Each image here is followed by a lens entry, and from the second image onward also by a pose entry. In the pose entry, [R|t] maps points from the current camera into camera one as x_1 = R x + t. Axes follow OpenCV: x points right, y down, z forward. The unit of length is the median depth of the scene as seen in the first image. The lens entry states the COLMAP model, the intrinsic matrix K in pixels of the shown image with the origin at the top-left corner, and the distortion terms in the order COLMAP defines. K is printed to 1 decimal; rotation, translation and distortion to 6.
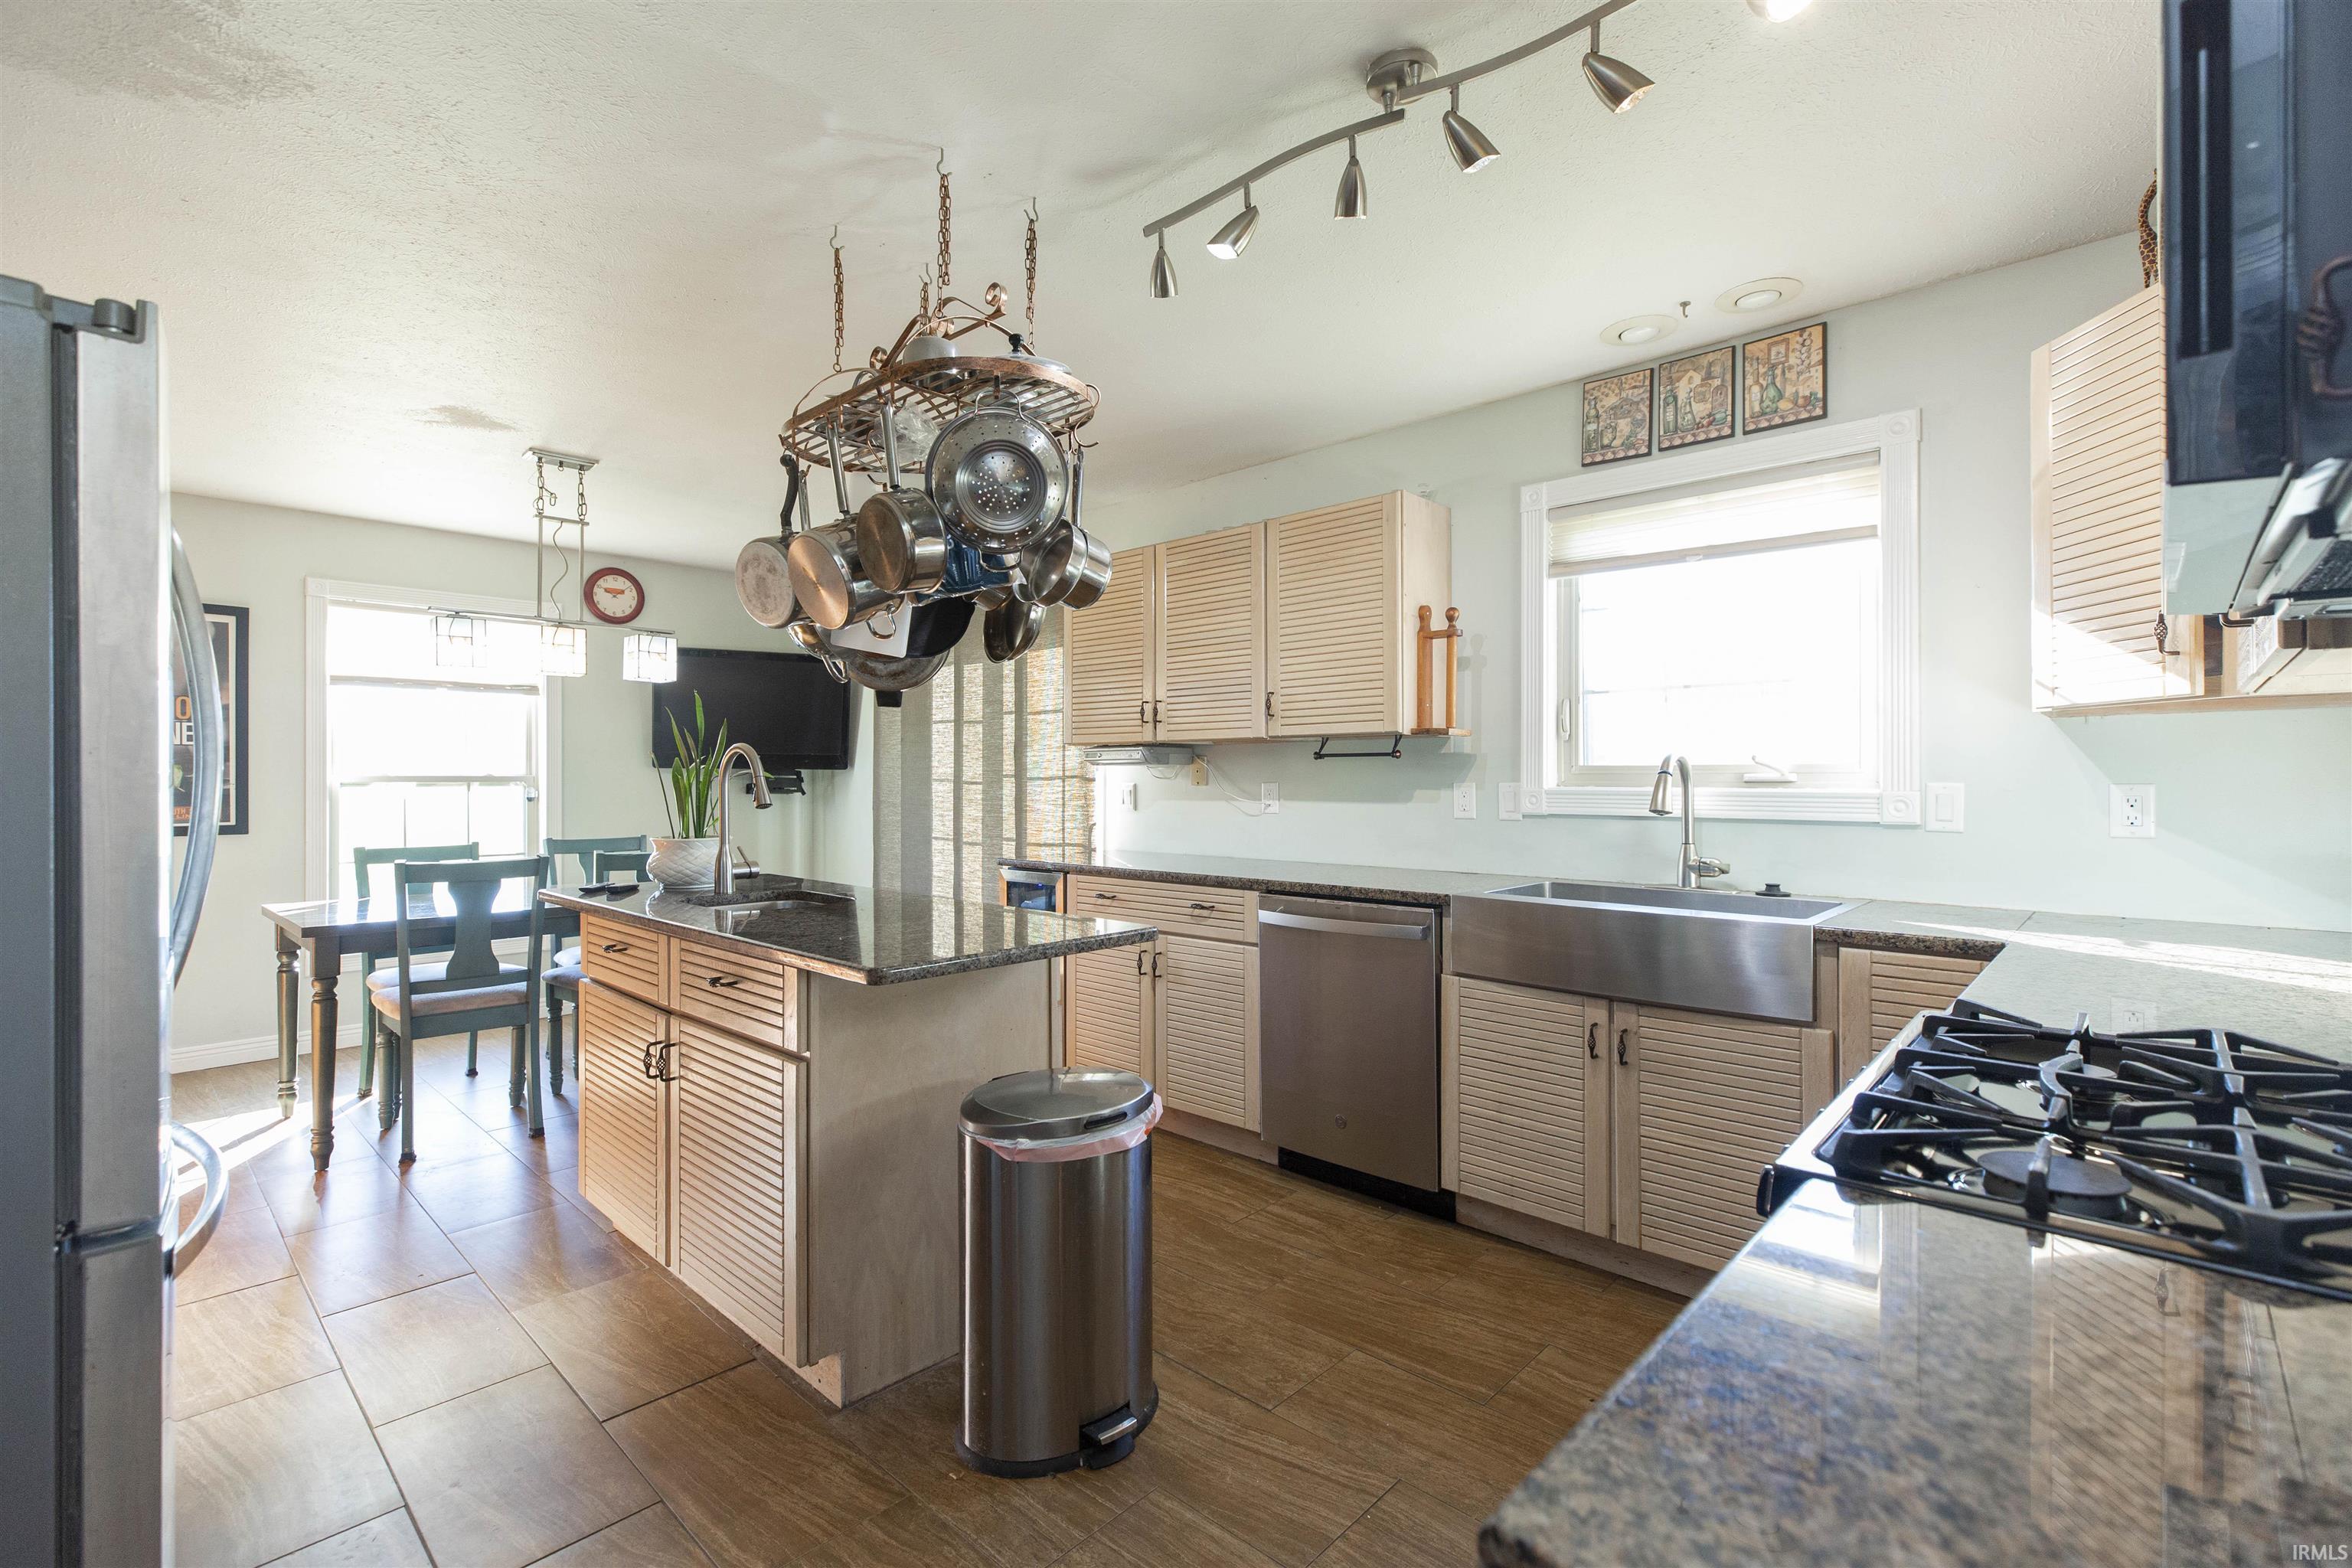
lens RADIAL K [[1068.5, 0, 1160.0], [0, 1068.5, 782.6], [0, 0, 1]] dist [0.007675, 0.000200]
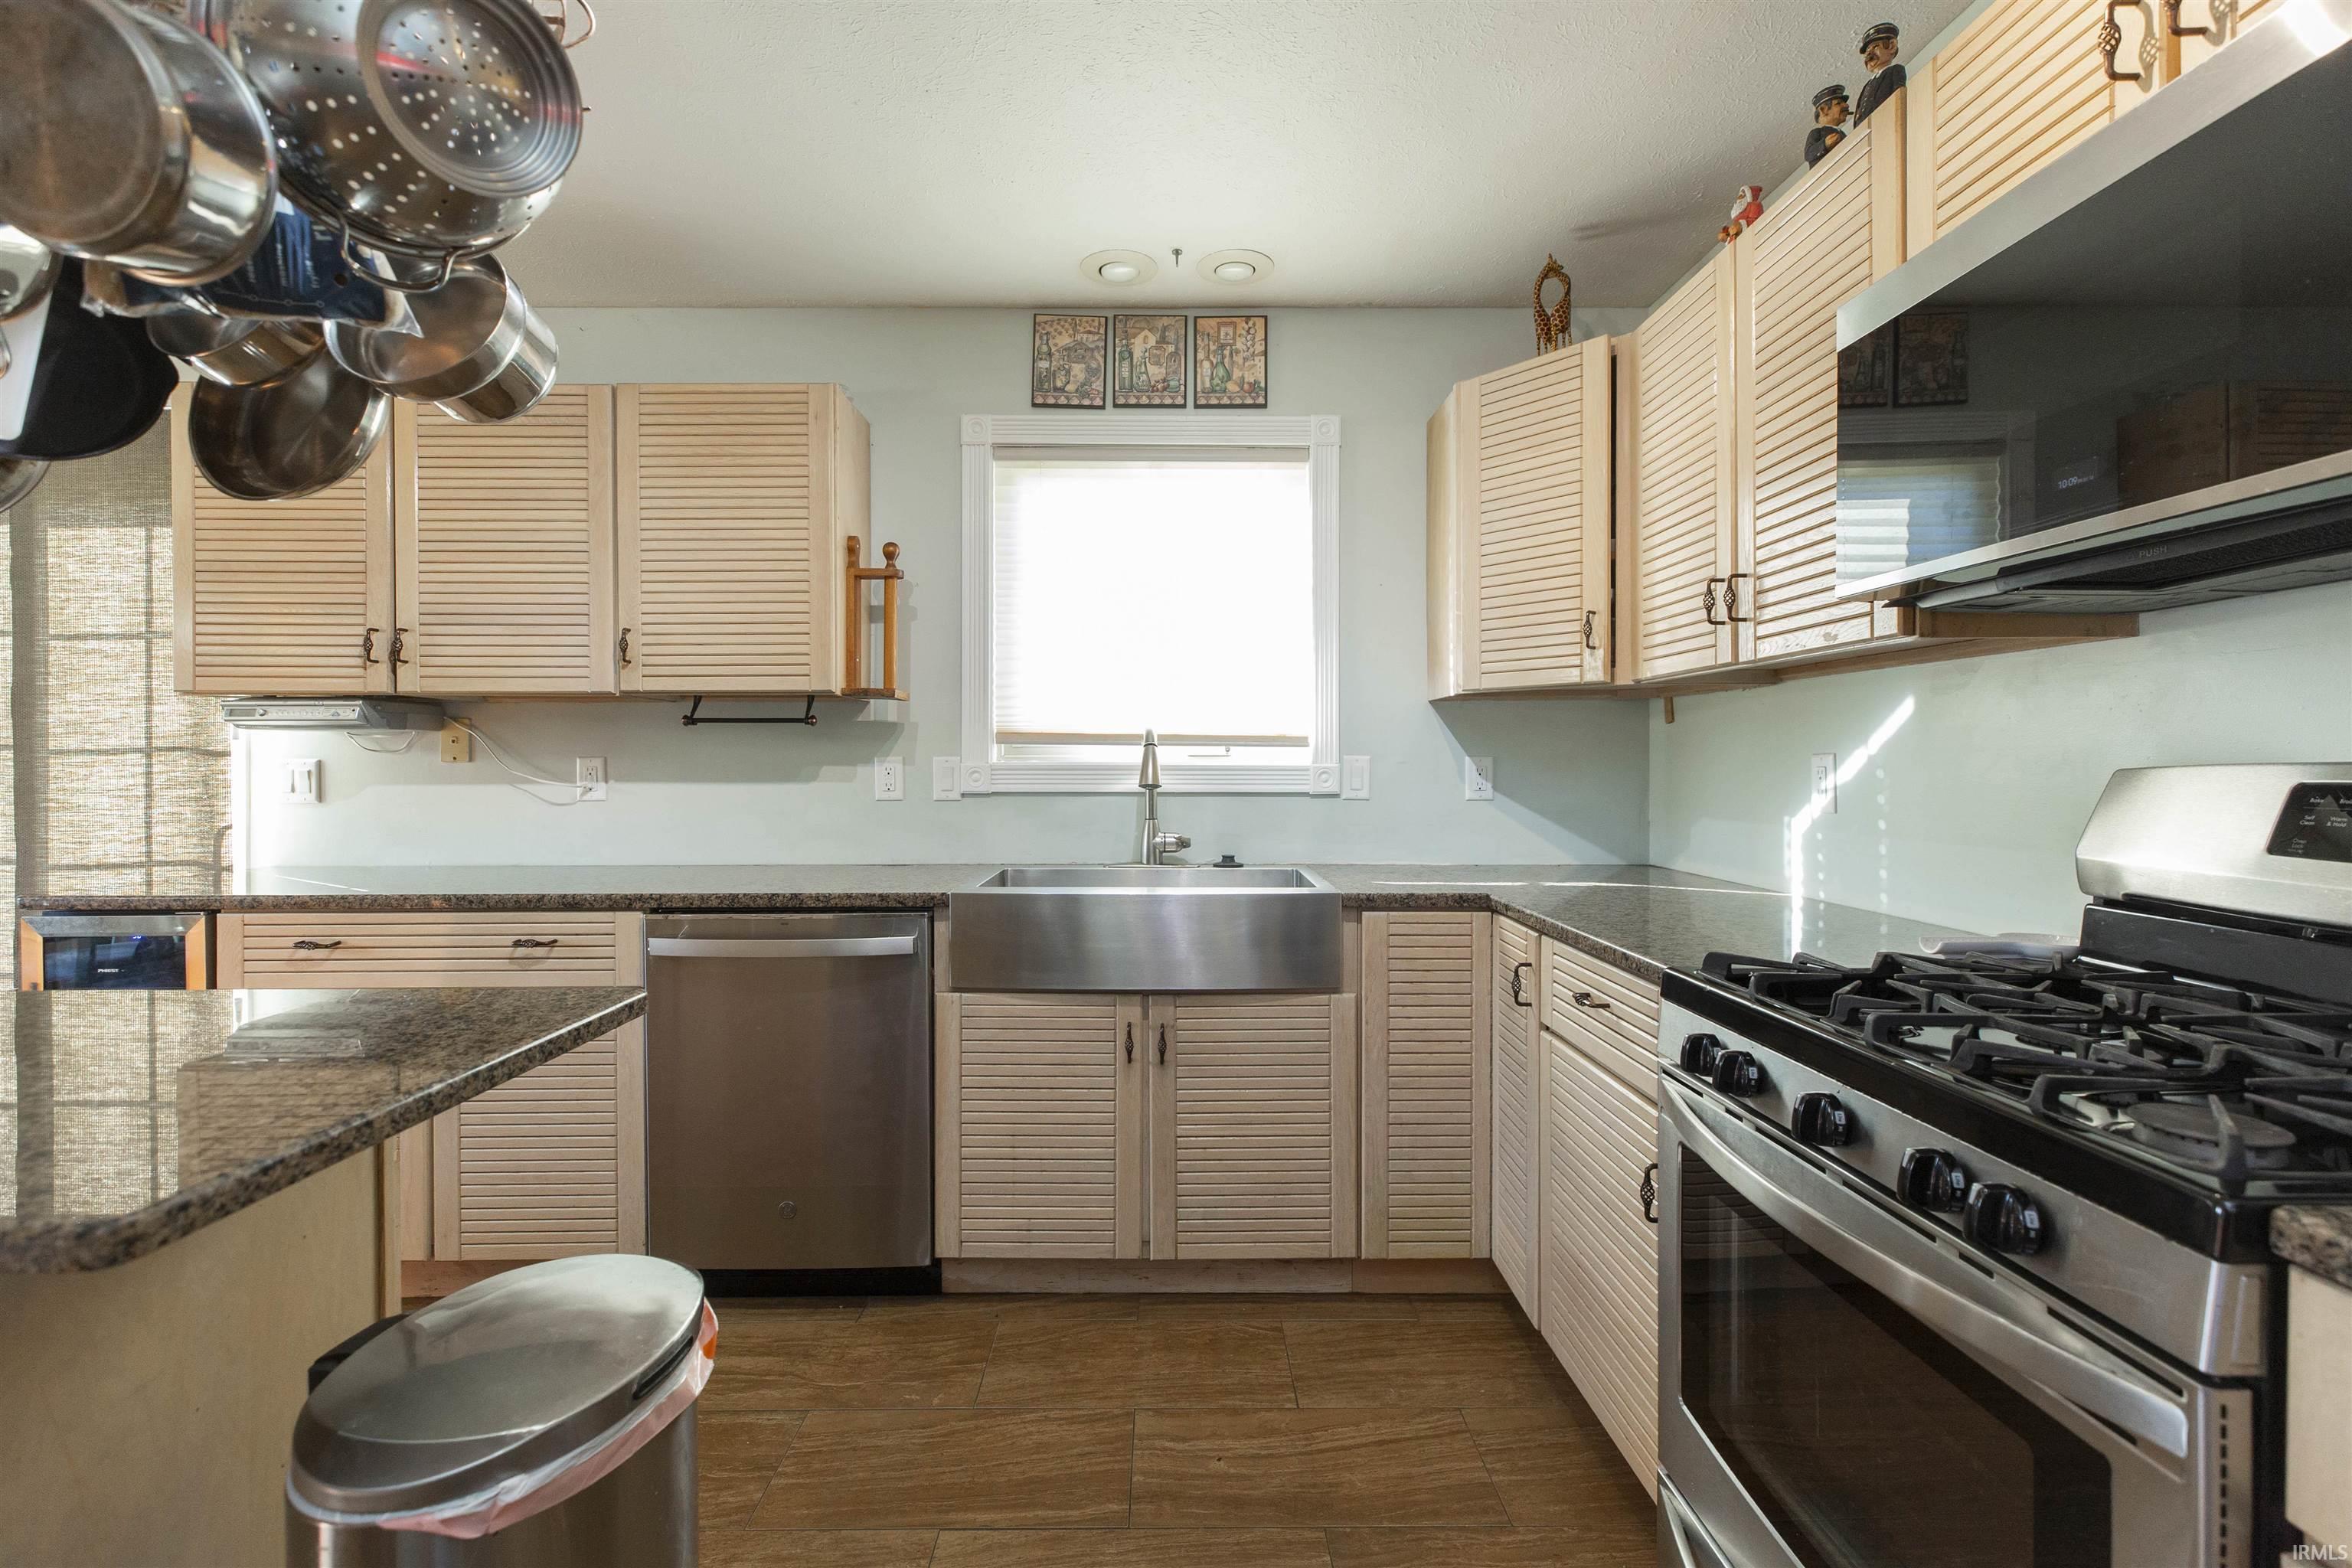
lens RADIAL K [[1068.5, 0, 1175.2], [0, 1068.5, 772.1], [0, 0, 1]] dist [0.007675, 0.000200]
pose [[0.713067, -0.006993, 0.701061, -0.159057], [0.002674, 0.999970, 0.007255, 0.007503], [-0.701091, -0.003299, 0.713064, 0.281027]]
